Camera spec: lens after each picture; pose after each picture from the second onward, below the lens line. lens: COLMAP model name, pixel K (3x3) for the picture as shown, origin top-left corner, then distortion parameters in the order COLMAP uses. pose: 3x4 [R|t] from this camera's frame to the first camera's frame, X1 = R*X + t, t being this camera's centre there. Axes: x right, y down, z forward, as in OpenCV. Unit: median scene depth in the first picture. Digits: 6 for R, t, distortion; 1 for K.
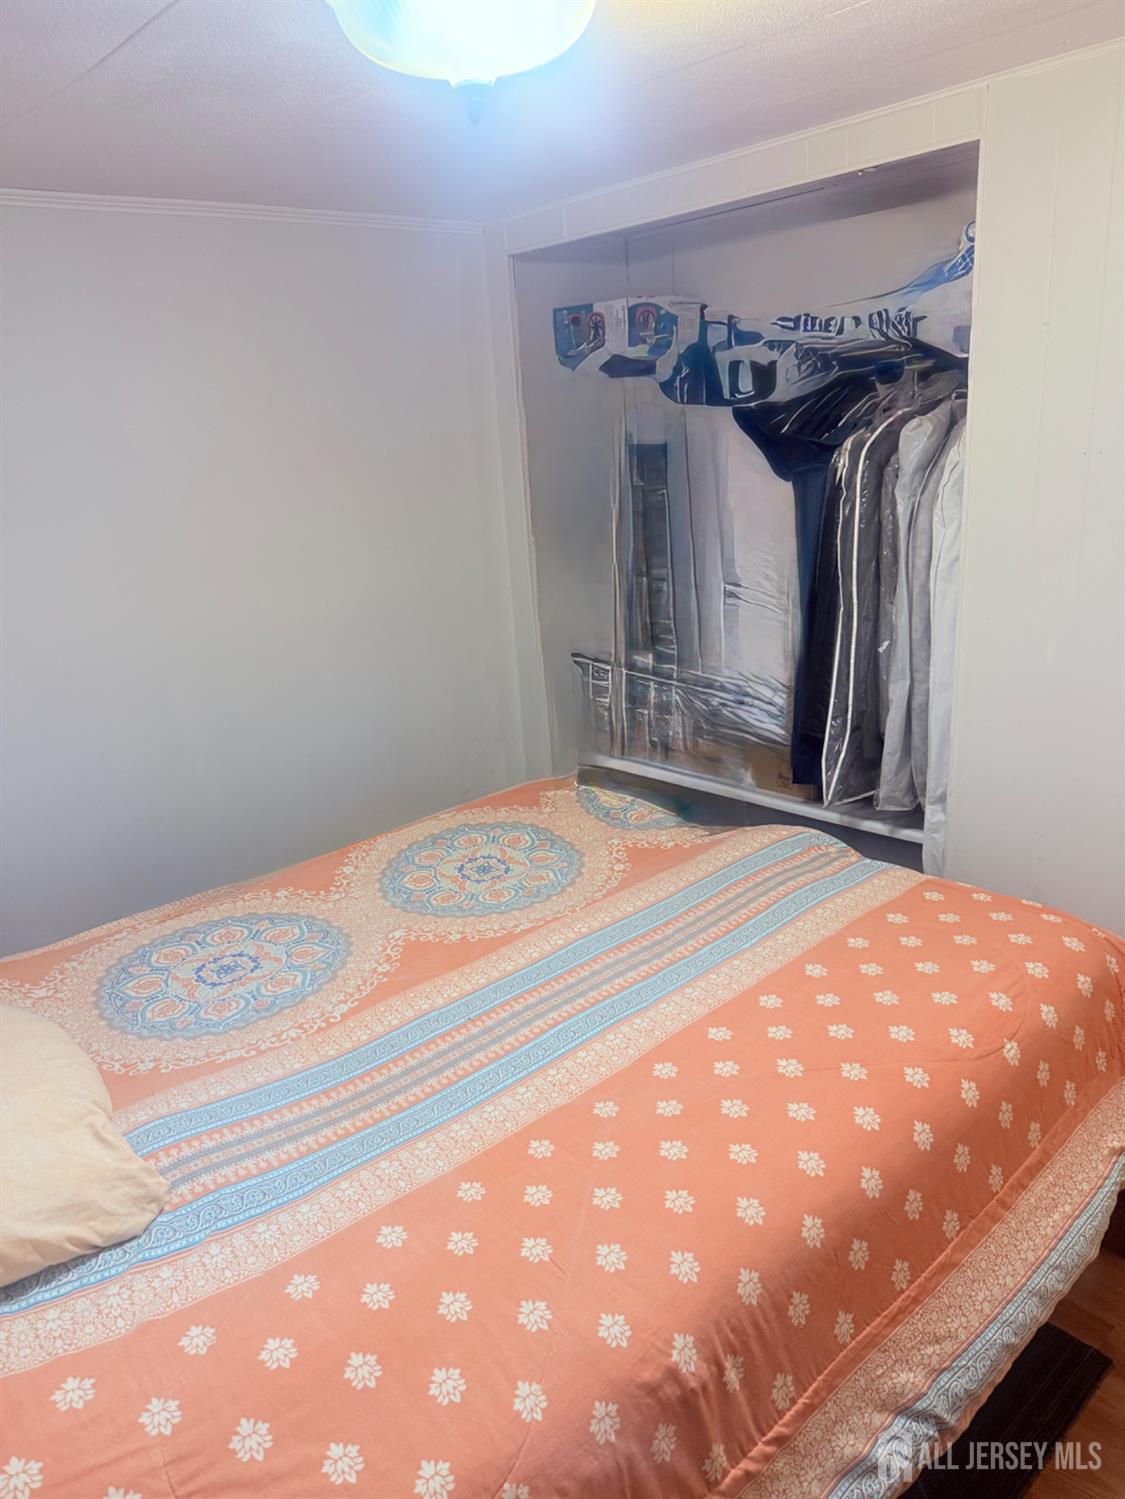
lens RADIAL K [[1060.5, 0, 565.6], [0, 1060.5, 754.6], [0, 0, 1]] dist [0.088459, -0.107358]
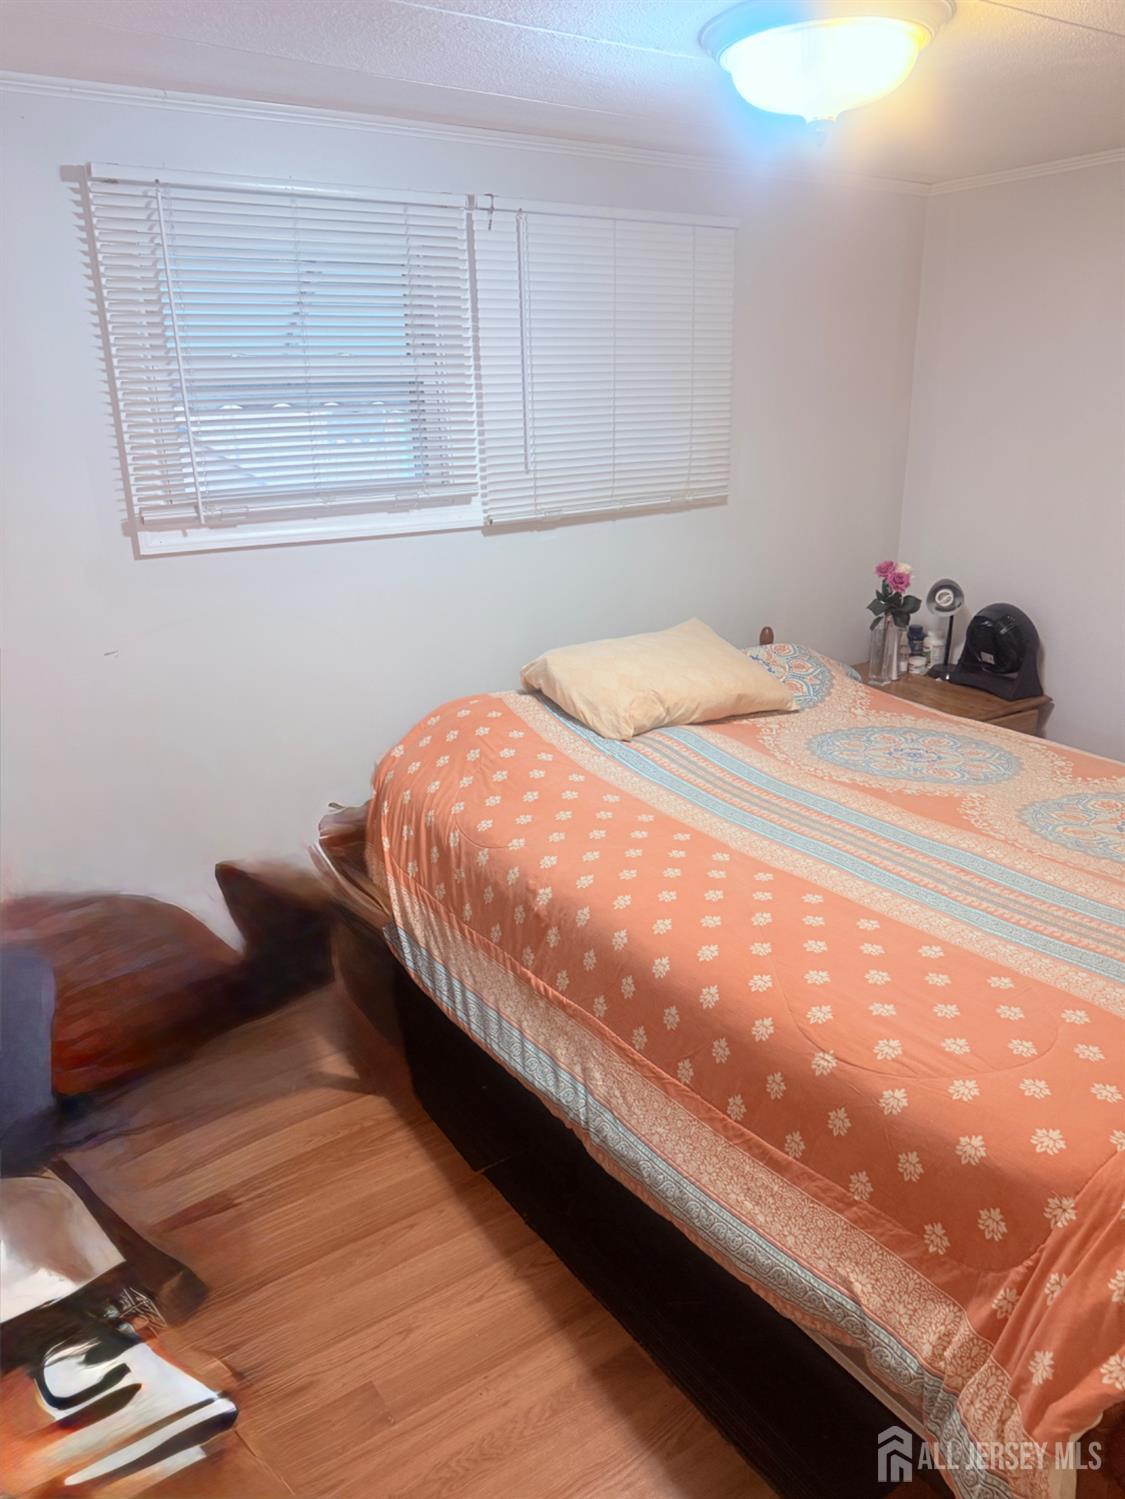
lens RADIAL K [[1060.5, 0, 552.1], [0, 1060.5, 743.3], [0, 0, 1]] dist [0.088459, -0.107358]
pose [[-0.145790, 0.362758, -0.920409, 1.104584], [-0.265727, 0.881803, 0.389633, -0.244586], [0.952961, 0.301382, -0.032163, 0.665605]]
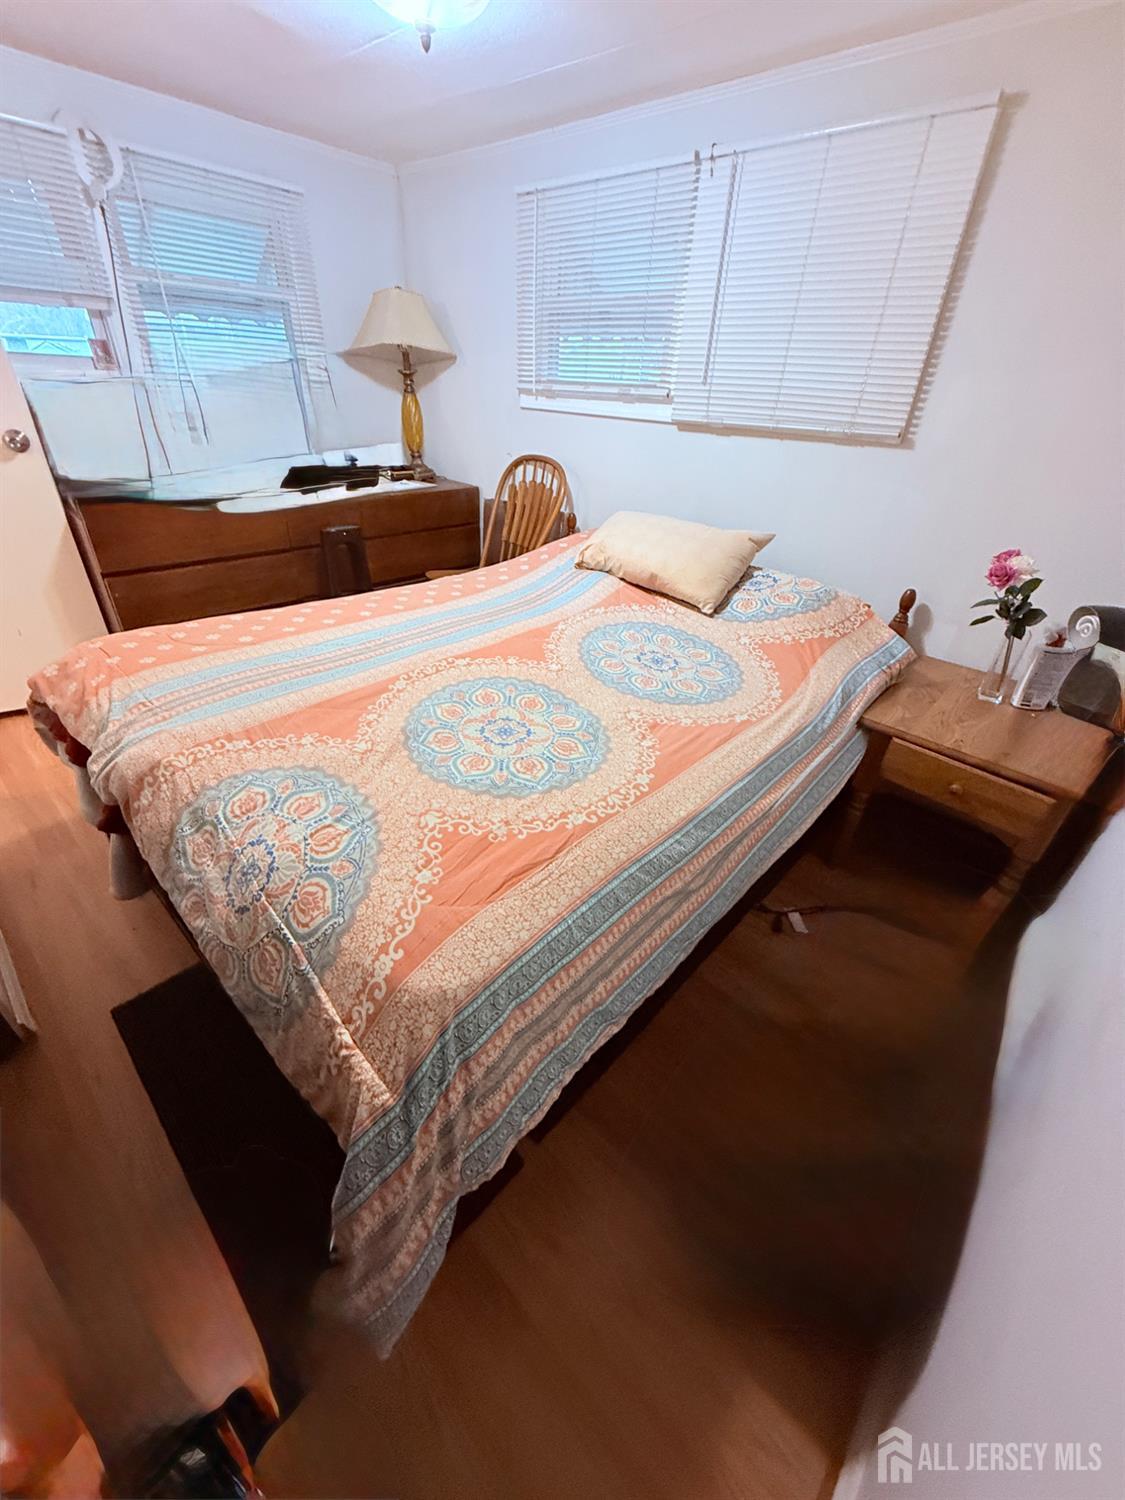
lens RADIAL K [[599.5, 0, 549.8], [0, 599.5, 743.5], [0, 0, 1]] dist [-0.002168, 0.000975]
pose [[-0.995961, 0.051823, -0.073316, -0.100606], [-0.021340, 0.656553, 0.753978, -0.411291], [0.087210, 0.752498, -0.652795, 1.819645]]
